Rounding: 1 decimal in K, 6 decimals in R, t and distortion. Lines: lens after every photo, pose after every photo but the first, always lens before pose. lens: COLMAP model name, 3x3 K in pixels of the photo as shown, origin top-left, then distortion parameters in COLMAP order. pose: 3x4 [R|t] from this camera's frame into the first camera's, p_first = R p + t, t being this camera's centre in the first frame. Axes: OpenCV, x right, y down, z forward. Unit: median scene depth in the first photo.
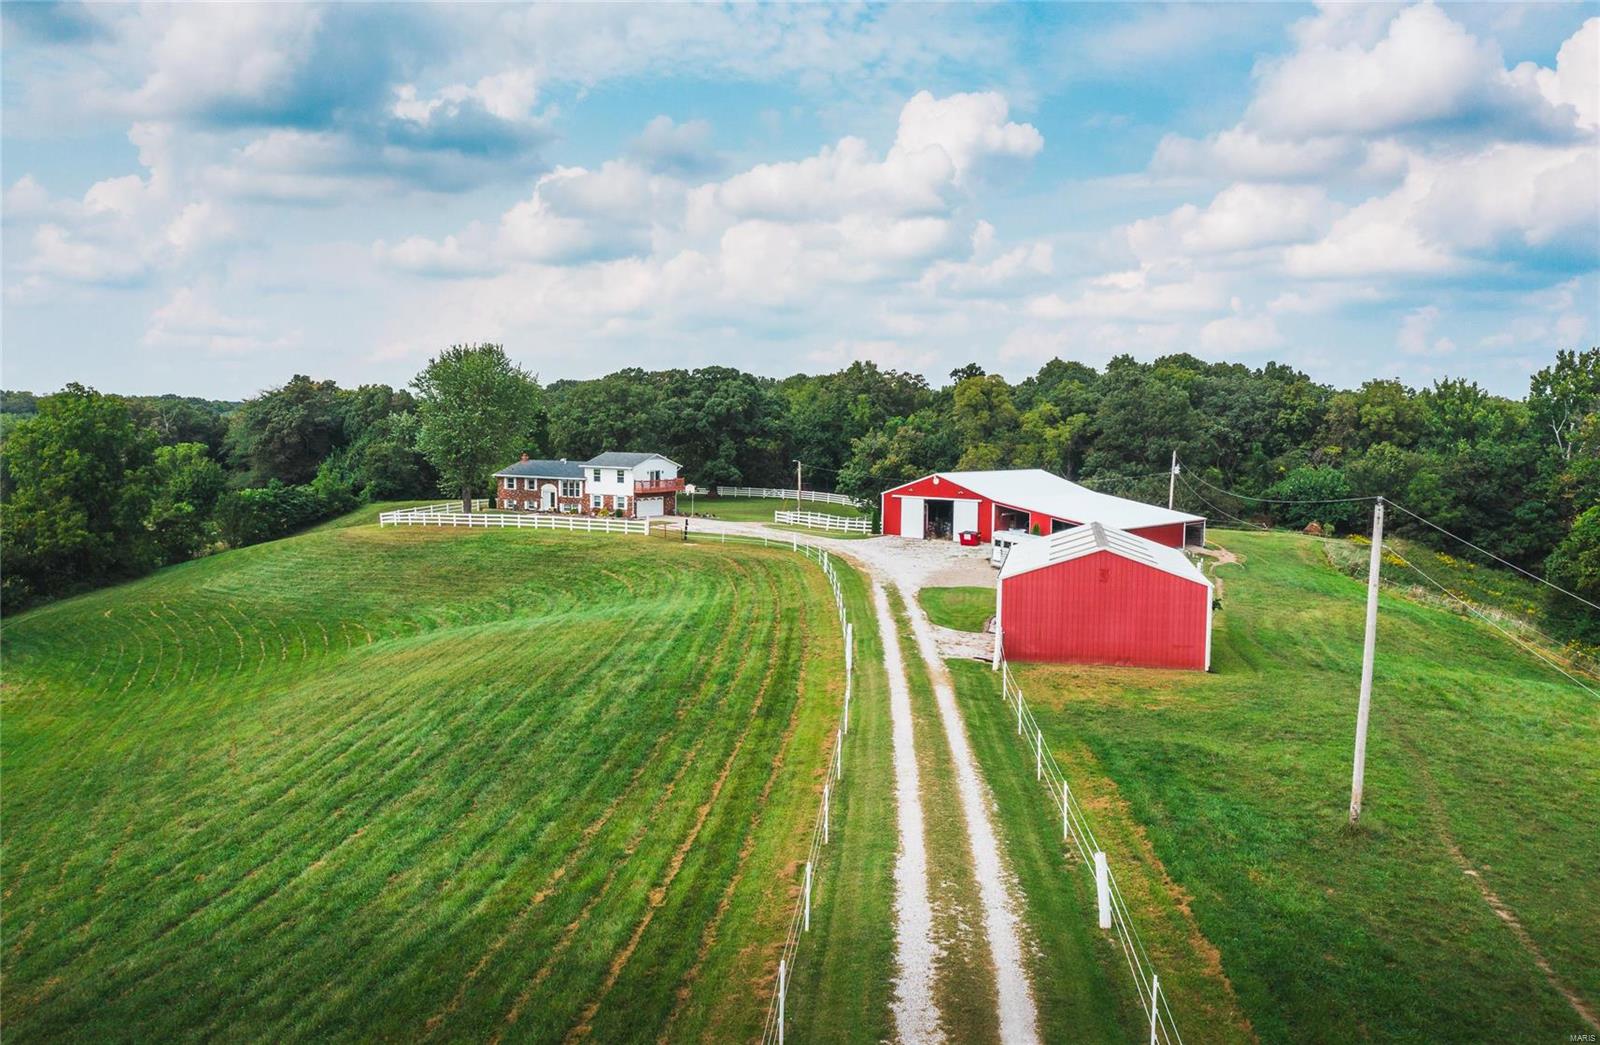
lens RADIAL K [[1269.4, 0, 788.7], [0, 1269.4, 526.8], [0, 0, 1]] dist [-0.009648, 0.013765]
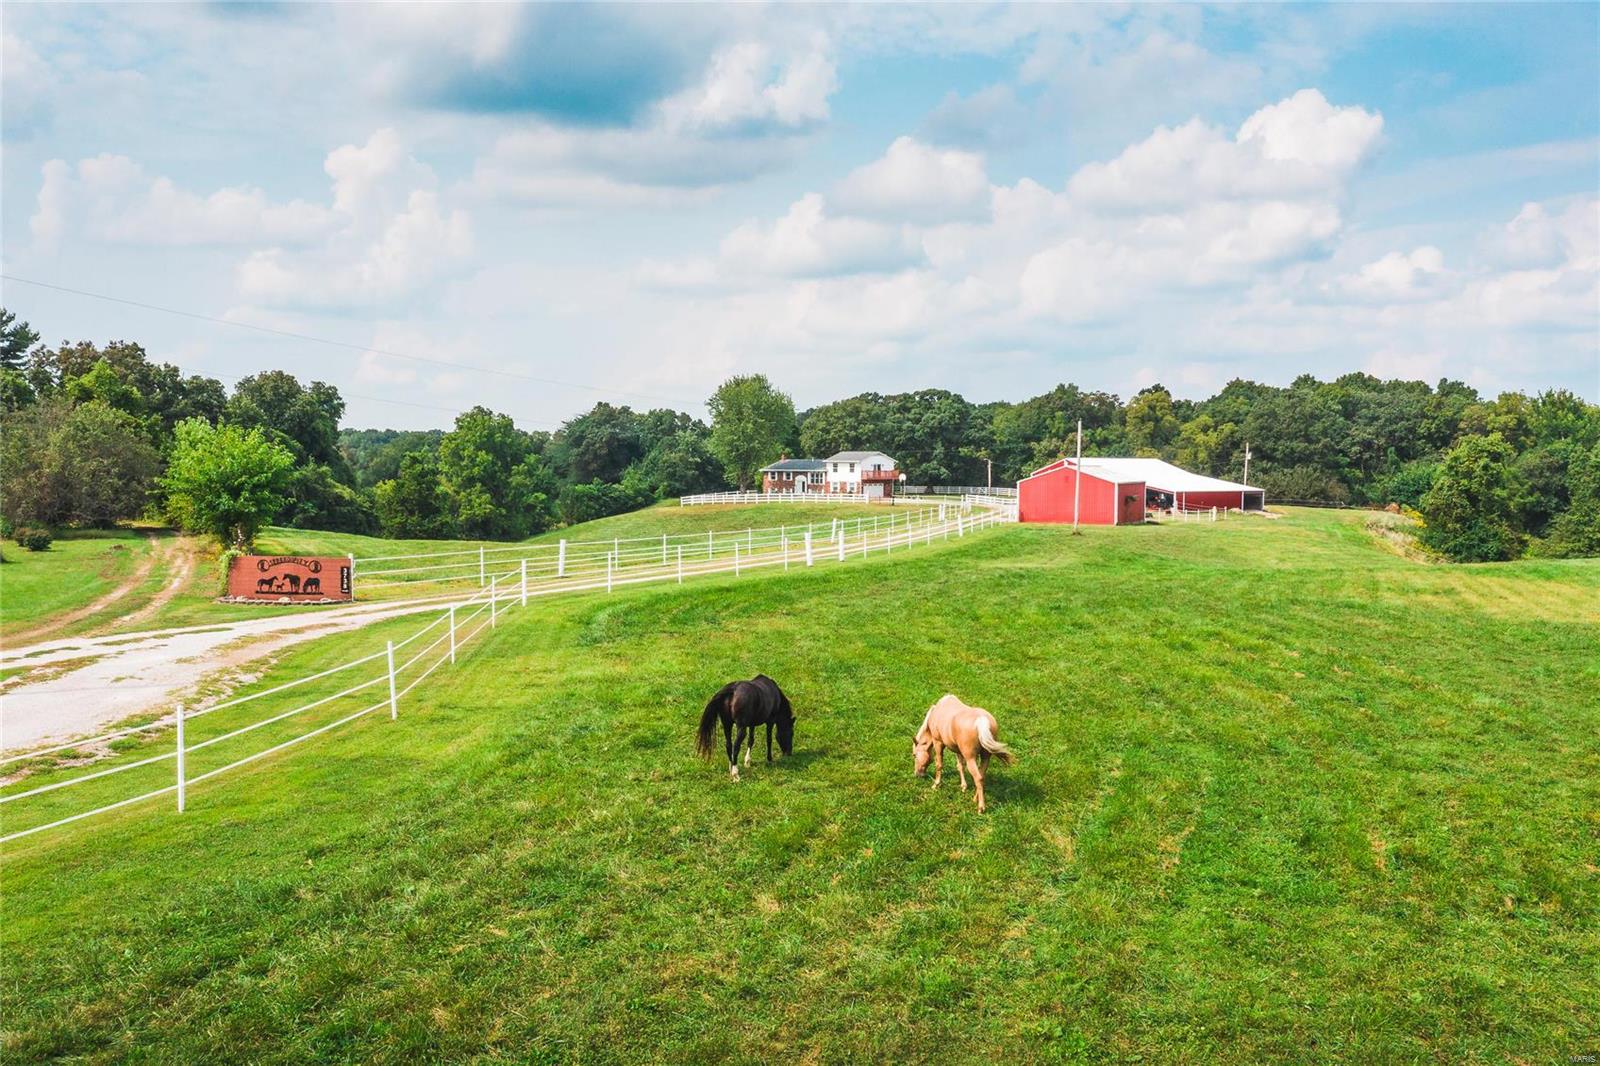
lens RADIAL K [[1489.0, 0, 815.9], [0, 1489.0, 541.6], [0, 0, 1]] dist [-0.015557, 0.000000]
pose [[0.984885, 0.001979, -0.173197, 0.096944], [-0.007132, 0.999550, -0.029134, 0.077620], [0.173061, 0.029929, 0.984456, -0.529866]]
